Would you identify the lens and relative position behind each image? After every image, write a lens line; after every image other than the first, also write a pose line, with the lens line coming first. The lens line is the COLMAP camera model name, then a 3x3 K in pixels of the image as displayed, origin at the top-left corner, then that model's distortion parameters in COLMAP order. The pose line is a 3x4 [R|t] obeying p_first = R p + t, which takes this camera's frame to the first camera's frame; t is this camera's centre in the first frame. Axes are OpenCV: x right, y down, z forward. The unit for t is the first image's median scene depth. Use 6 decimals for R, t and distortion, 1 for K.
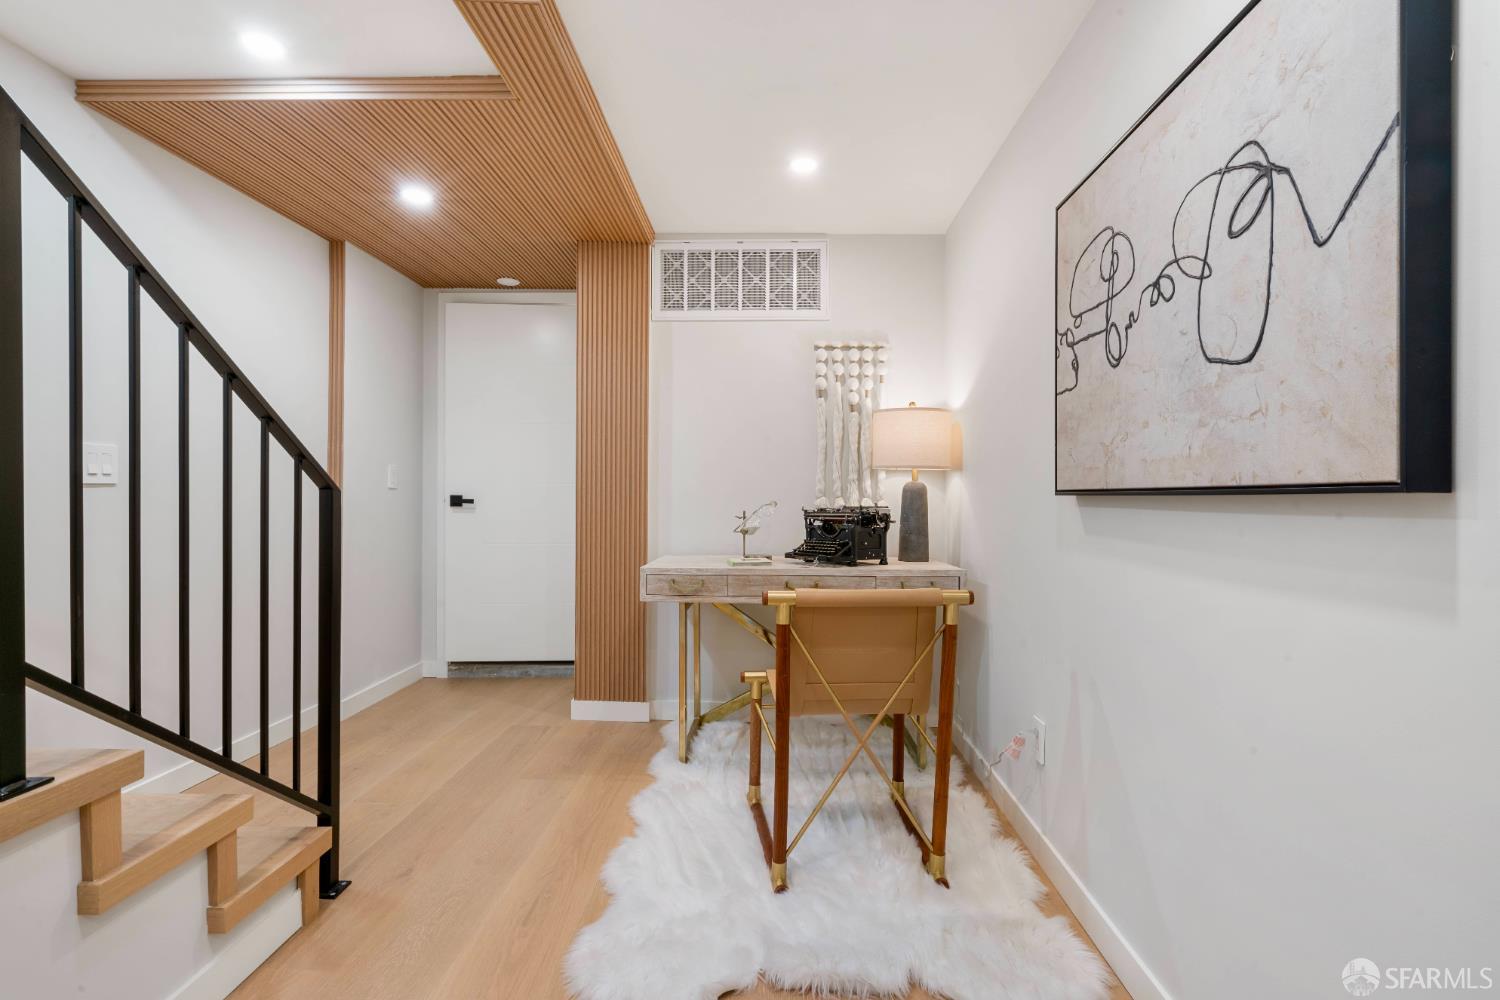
lens RADIAL K [[689.5, 0, 749.8], [0, 689.5, 500.9], [0, 0, 1]] dist [0.002029, 0.000116]
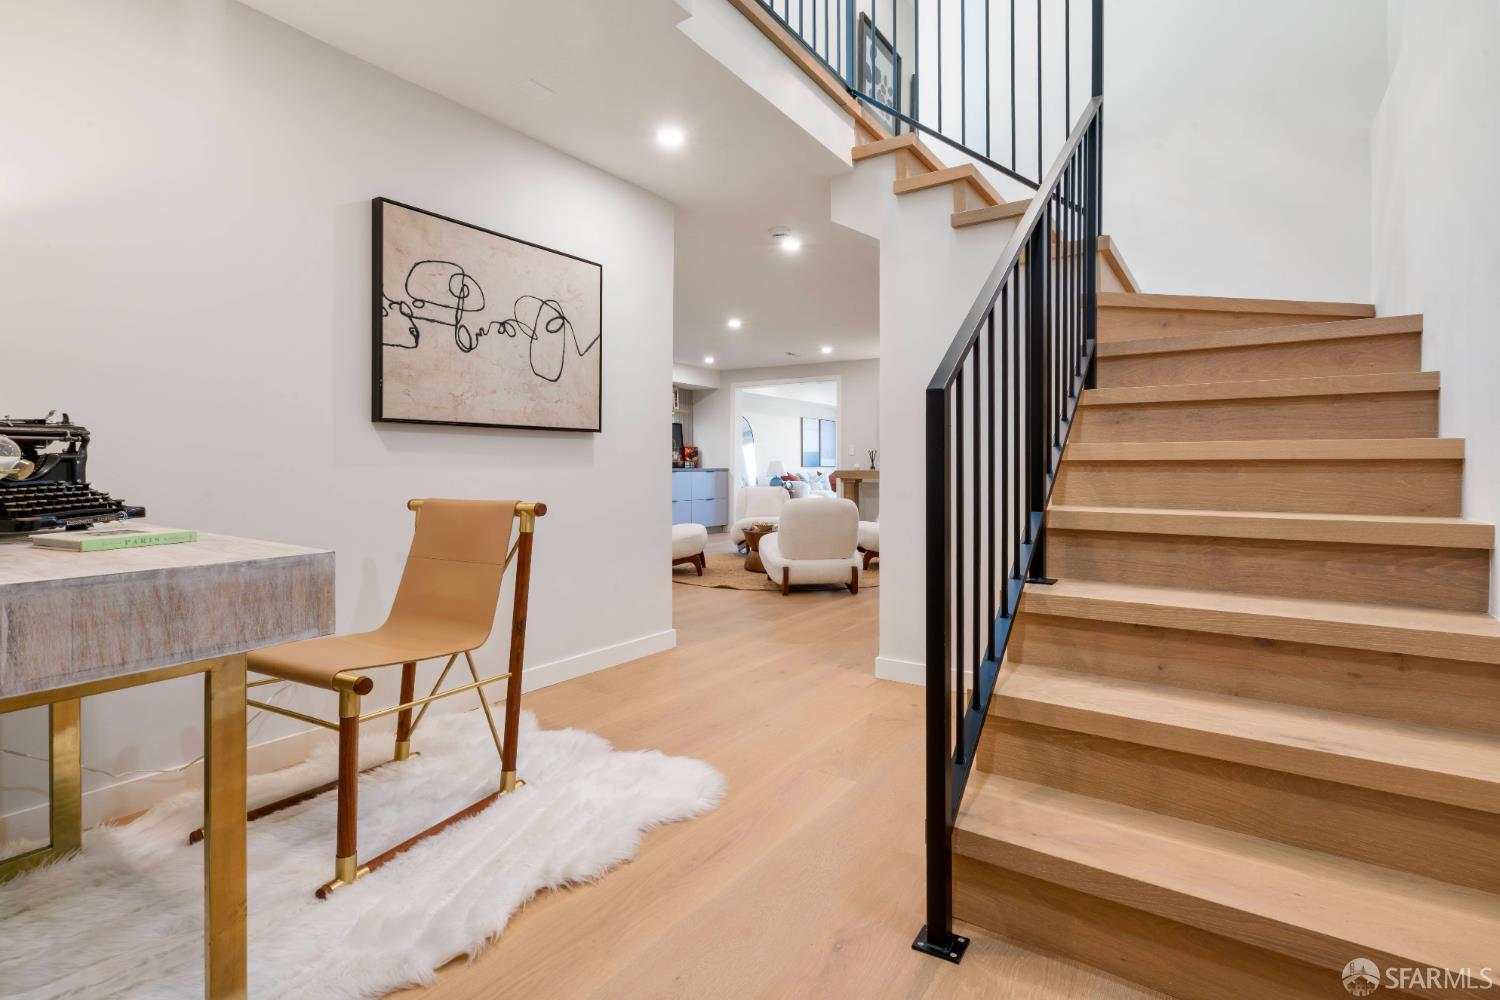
lens RADIAL K [[689.5, 0, 748.5], [0, 689.5, 462.9], [0, 0, 1]] dist [0.002029, 0.000116]
pose [[-0.842046, -0.009868, 0.539315, -1.179979], [-0.005014, 0.999933, 0.010468, 0.073307], [-0.539382, 0.006110, -0.842039, 2.441106]]
